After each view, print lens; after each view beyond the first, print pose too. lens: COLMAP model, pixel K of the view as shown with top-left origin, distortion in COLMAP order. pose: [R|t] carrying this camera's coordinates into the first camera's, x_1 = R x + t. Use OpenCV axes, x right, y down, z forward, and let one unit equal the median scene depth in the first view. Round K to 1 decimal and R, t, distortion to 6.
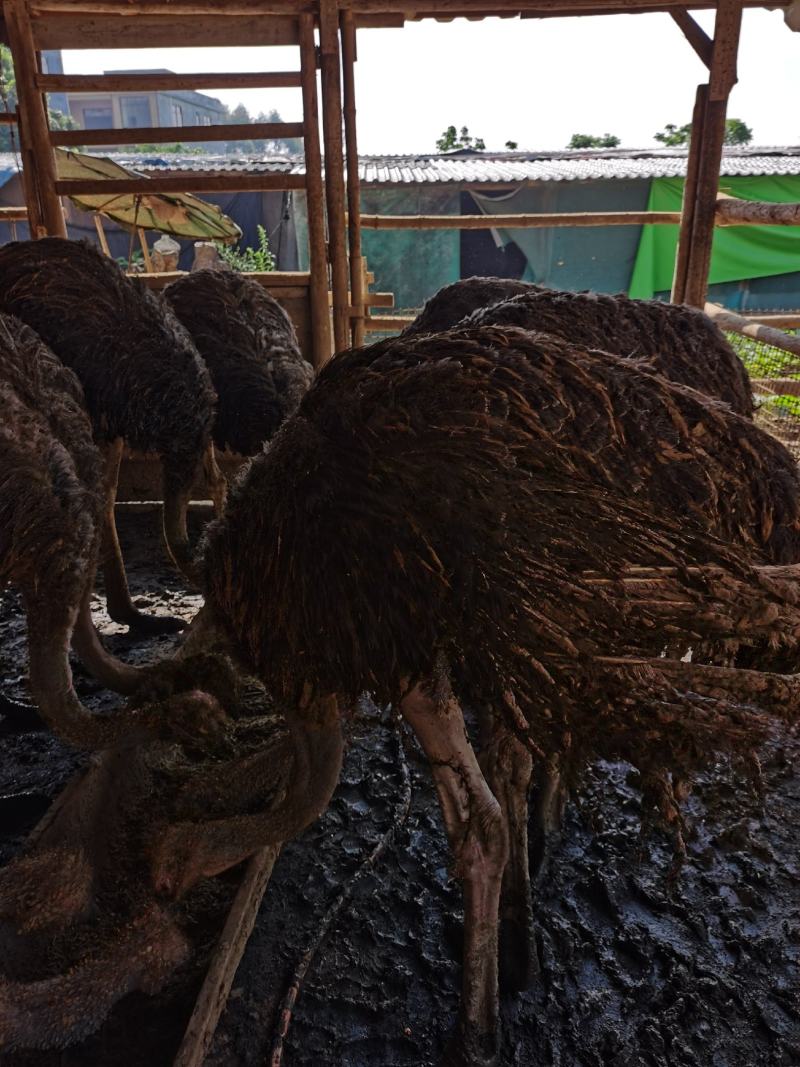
lens RADIAL K [[833.7, 0, 400.0], [0, 833.7, 533.5], [0, 0, 1]] dist [0.070297, -0.057390]
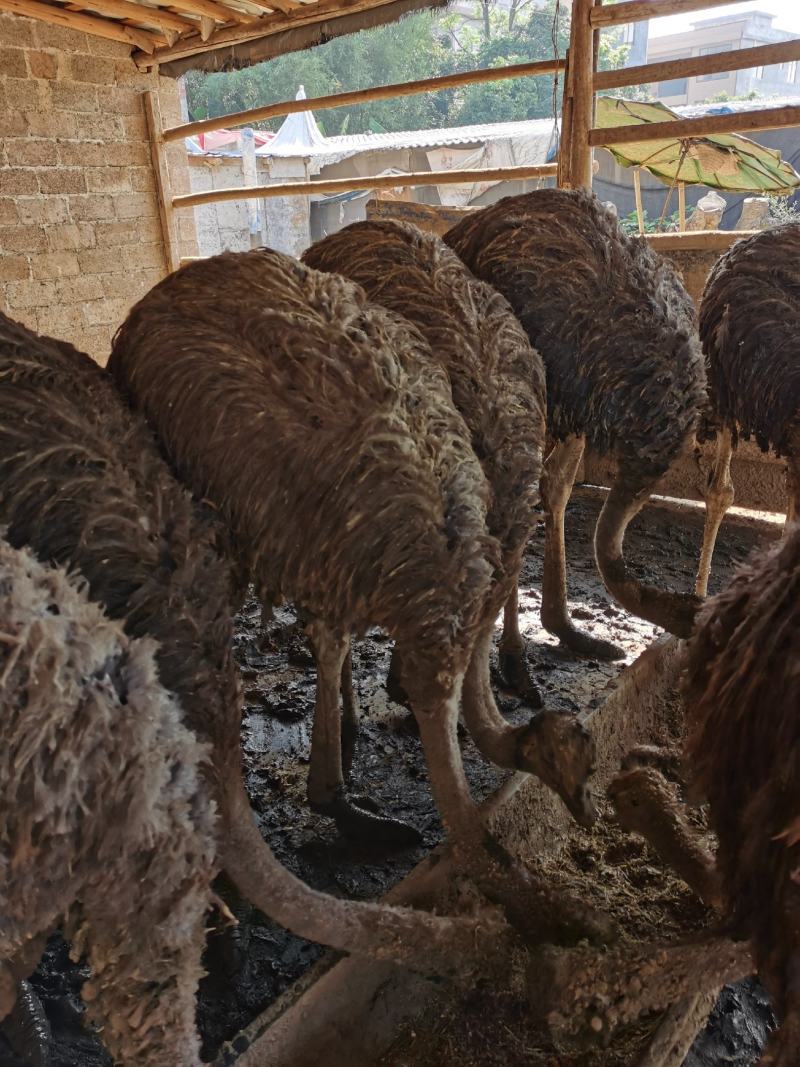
lens RADIAL K [[833.7, 0, 400.0], [0, 833.7, 533.5], [0, 0, 1]] dist [0.070297, -0.057390]
pose [[0.829514, 0.189656, -0.525297, -0.017347], [-0.167987, 0.981747, 0.089180, -0.038183], [0.532622, 0.014267, 0.846233, 0.131445]]
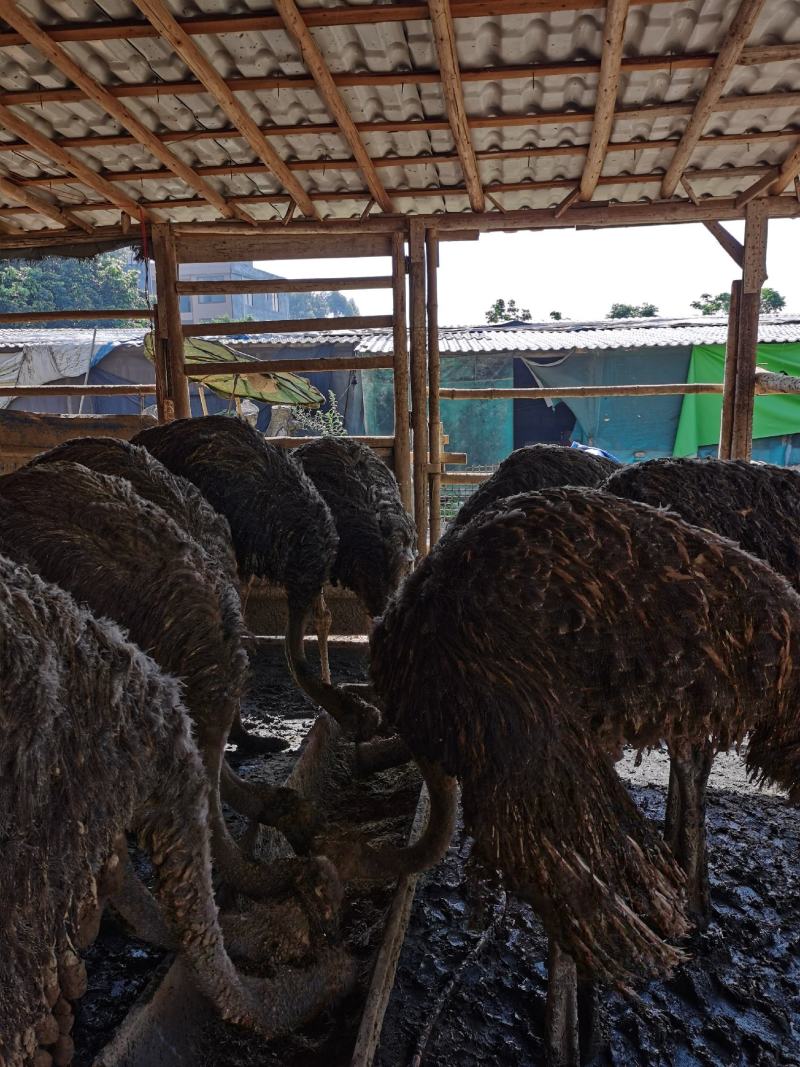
lens RADIAL K [[831.4, 0, 400.0], [0, 831.4, 533.5], [0, 0, 1]] dist [0.035469, 0.008902]
pose [[0.998309, 0.006089, -0.057806, -0.035803], [-0.016027, 0.984780, -0.173066, 0.017481], [0.055872, 0.173700, 0.983212, -0.096367]]
